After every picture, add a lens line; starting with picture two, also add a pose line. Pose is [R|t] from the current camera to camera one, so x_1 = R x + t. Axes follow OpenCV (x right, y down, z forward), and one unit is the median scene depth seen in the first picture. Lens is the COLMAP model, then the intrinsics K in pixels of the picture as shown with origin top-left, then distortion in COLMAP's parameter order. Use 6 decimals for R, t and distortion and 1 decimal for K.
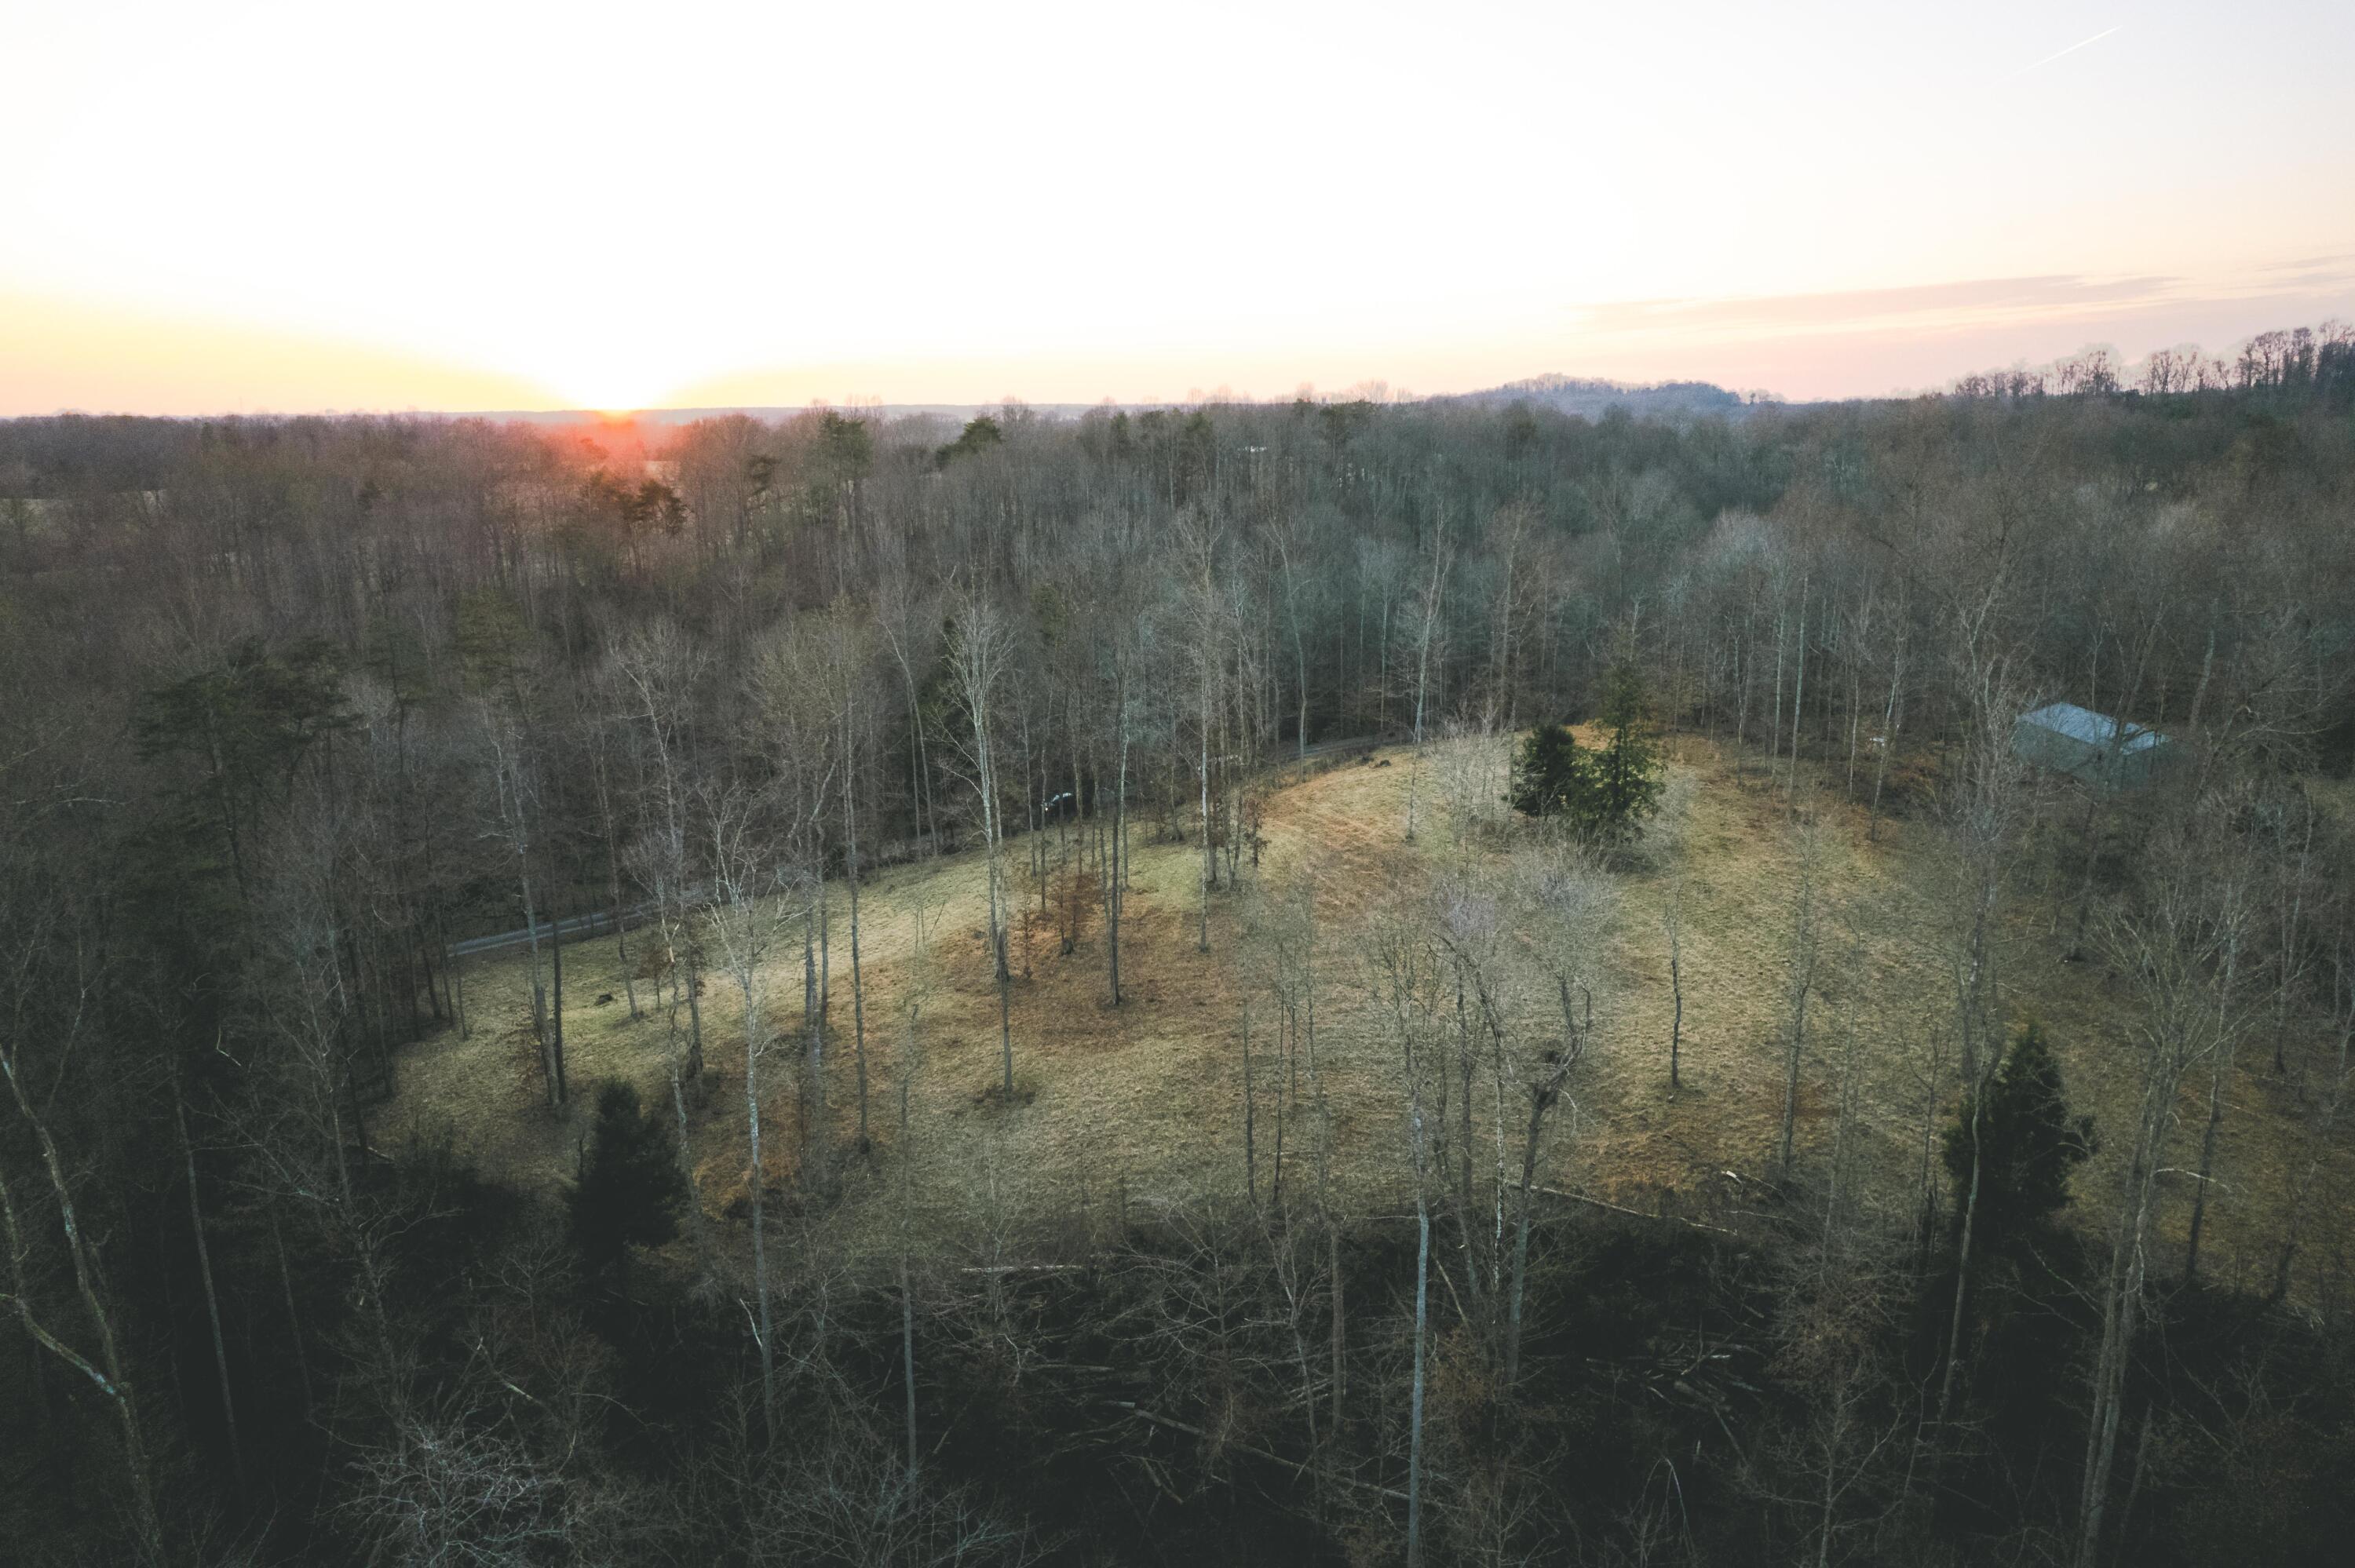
lens RADIAL K [[1534.8, 0, 1177.5], [0, 1534.8, 784.0], [0, 0, 1]] dist [0.001328, 0.000405]
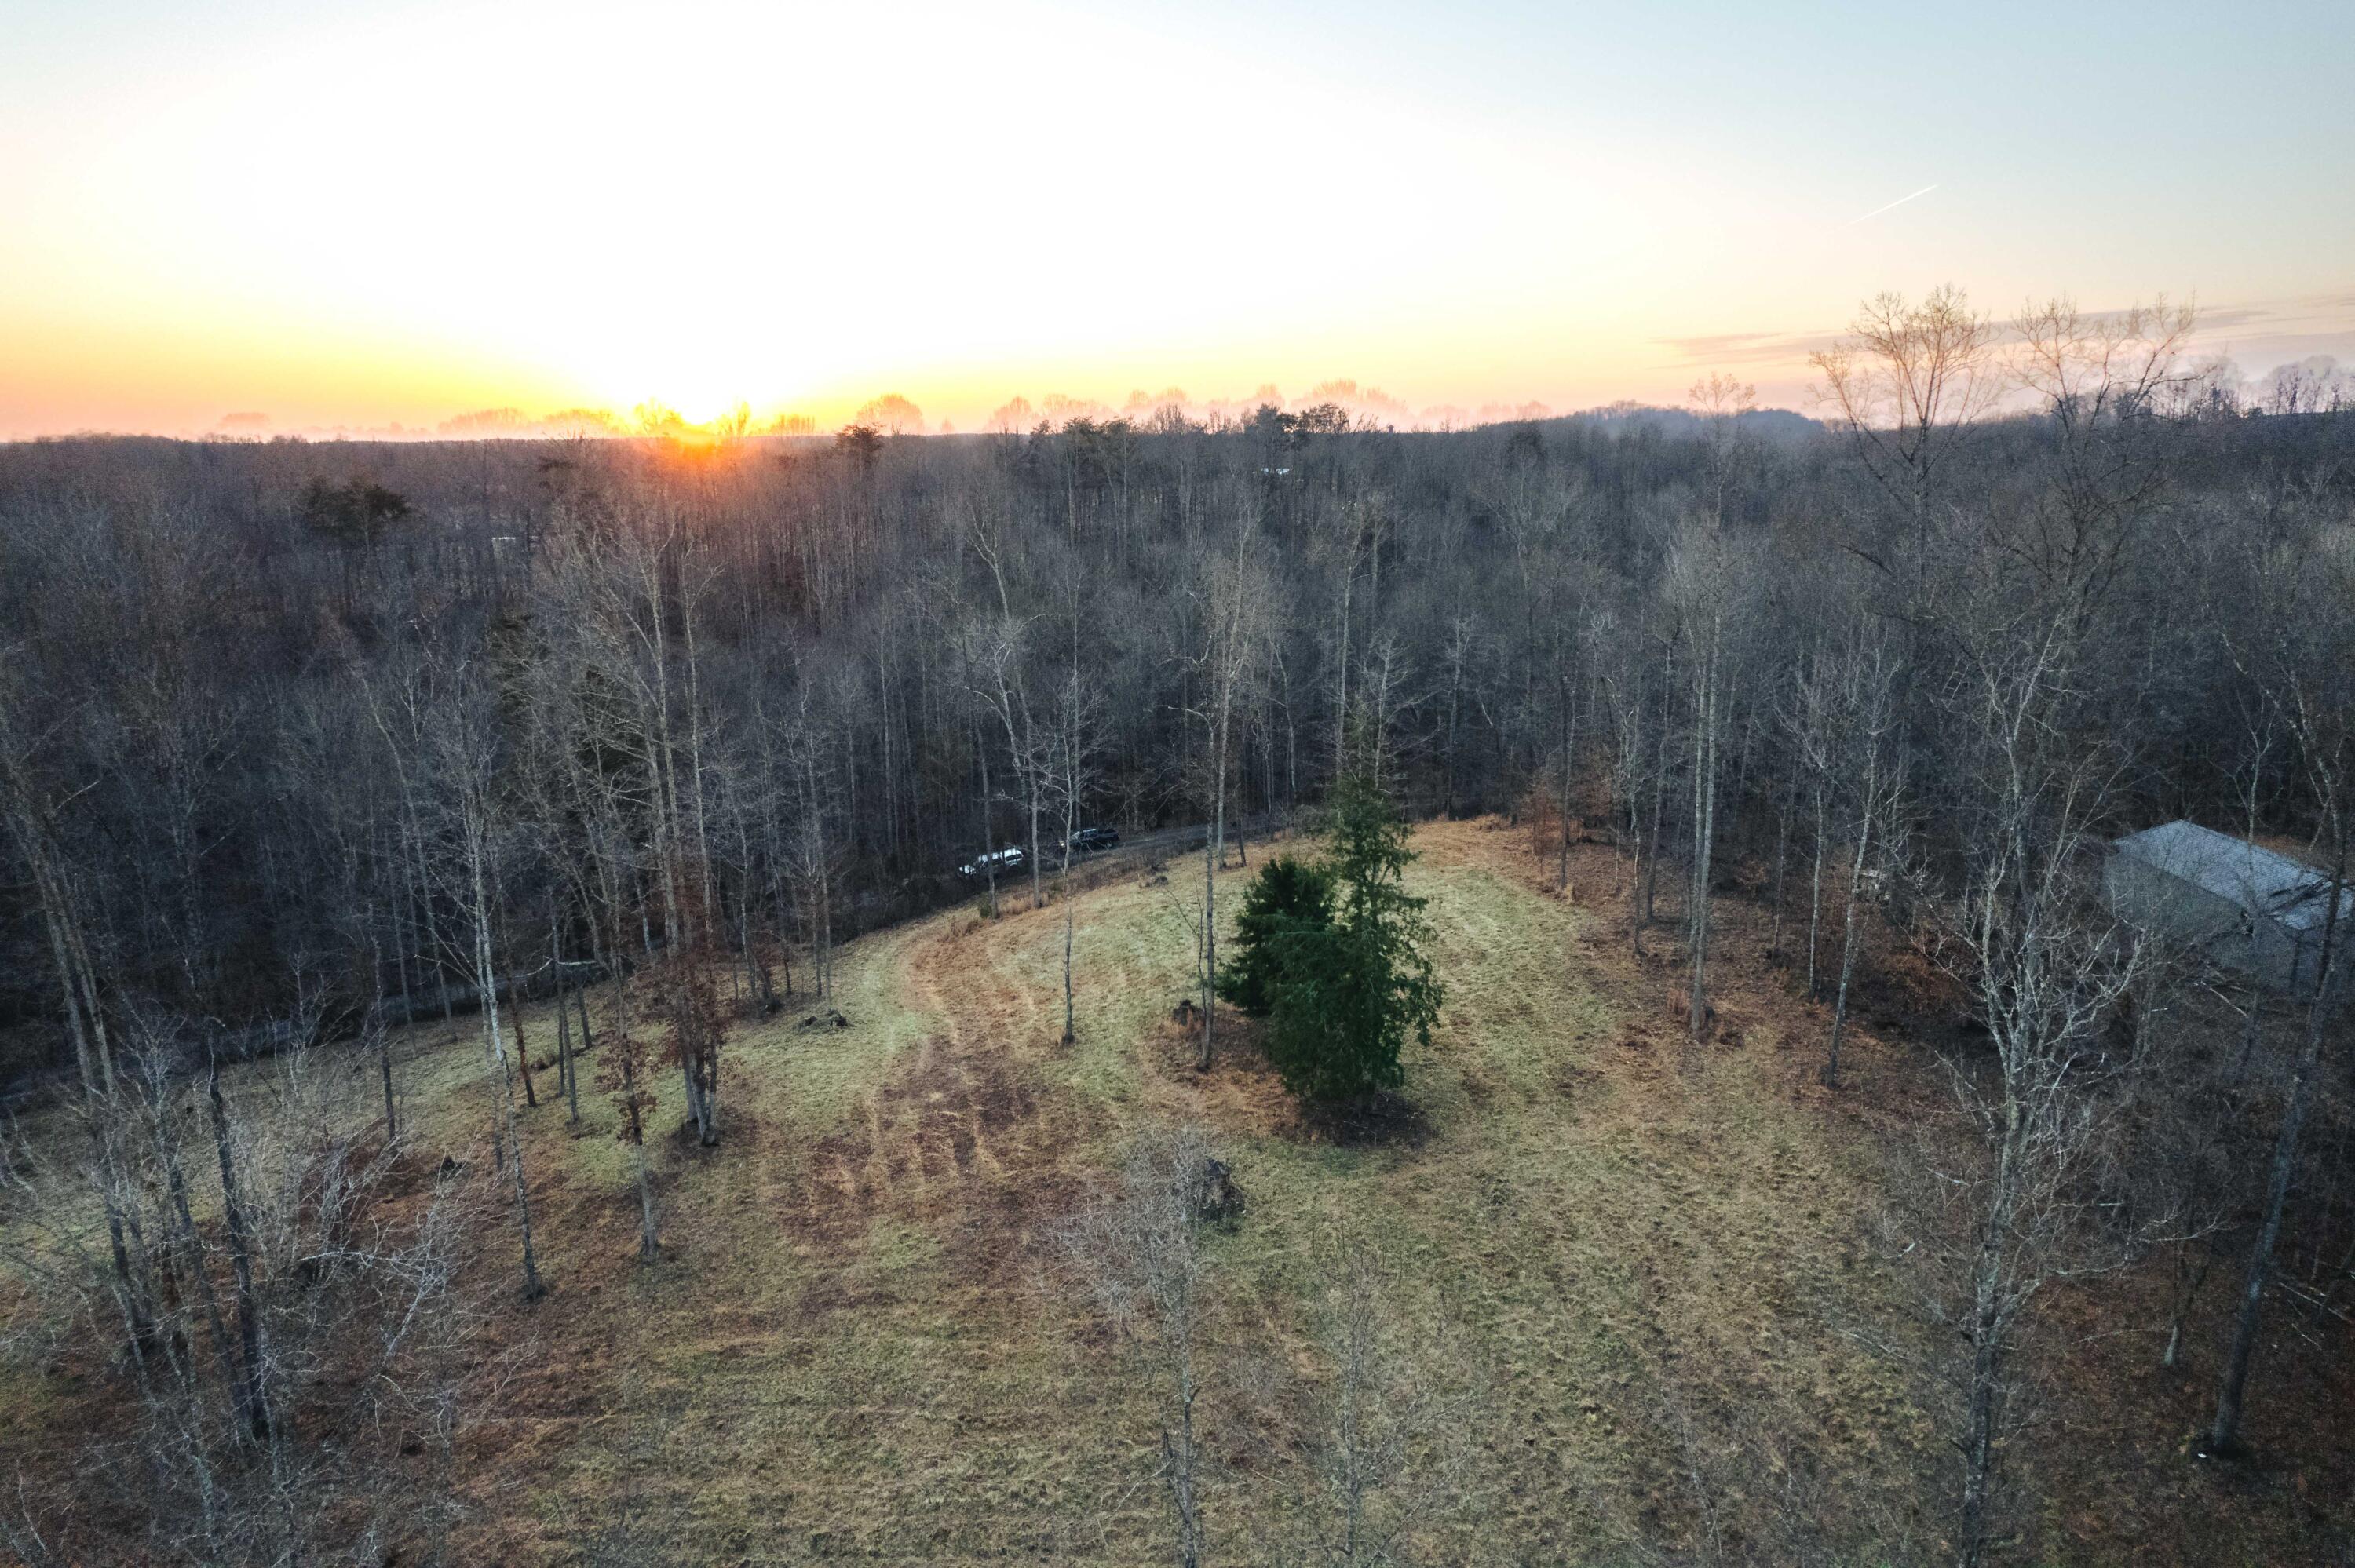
lens RADIAL K [[1456.7, 0, 1177.5], [0, 1456.7, 784.0], [0, 0, 1]] dist [-0.049853, 0.048916]
pose [[0.996630, 0.012492, -0.081073, 0.239788], [-0.013615, 0.999819, -0.013312, -0.059362], [0.080892, 0.014371, 0.996619, 0.425304]]
